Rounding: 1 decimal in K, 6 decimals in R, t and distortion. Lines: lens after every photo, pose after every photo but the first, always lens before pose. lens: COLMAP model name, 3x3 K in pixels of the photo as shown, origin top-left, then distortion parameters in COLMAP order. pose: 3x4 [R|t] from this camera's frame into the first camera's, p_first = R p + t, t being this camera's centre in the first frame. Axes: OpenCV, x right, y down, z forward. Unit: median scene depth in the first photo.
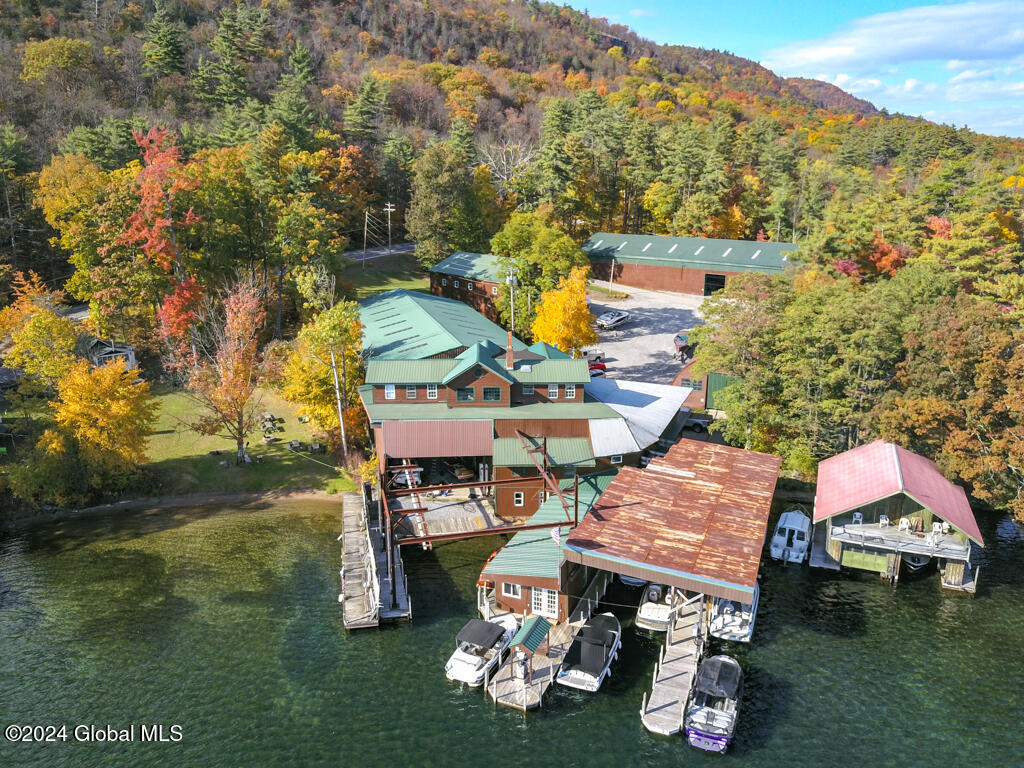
lens RADIAL K [[773.9, 0, 512.5], [0, 773.9, 387.6], [0, 0, 1]] dist [0.000423, 0.013580]
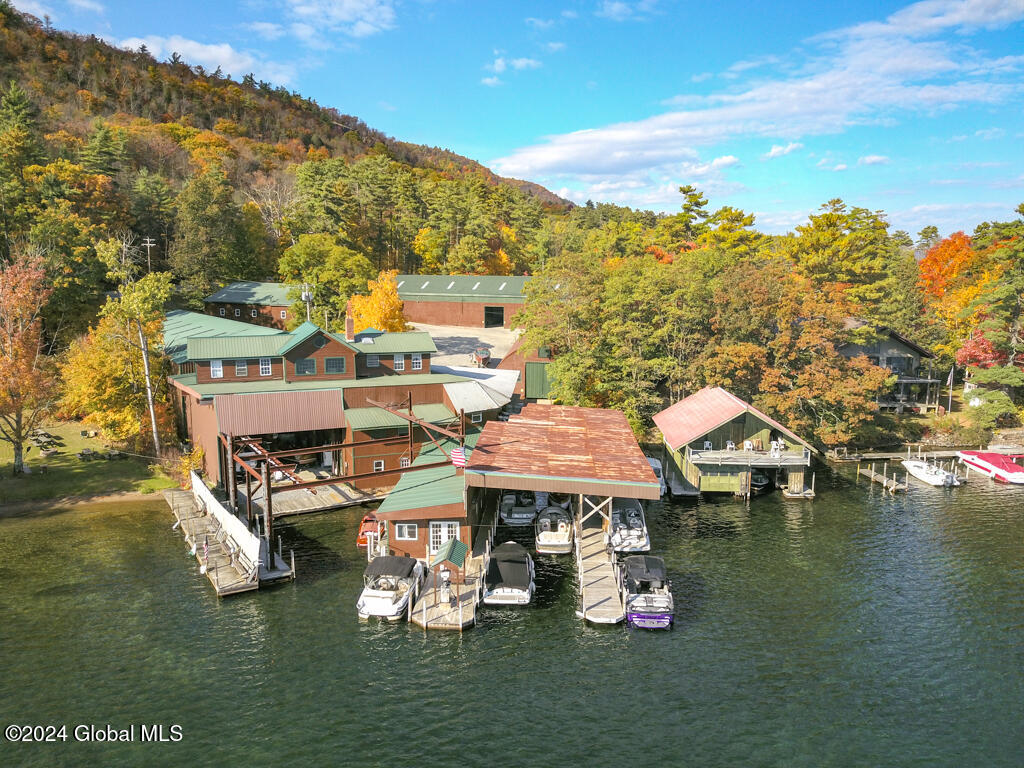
lens RADIAL K [[773.9, 0, 502.6], [0, 773.9, 384.1], [0, 0, 1]] dist [0.000423, 0.013580]
pose [[0.948435, -0.046832, 0.313492, -0.117810], [0.082631, 0.991358, -0.101891, 0.130545], [-0.306011, 0.122541, 0.944108, 0.053769]]
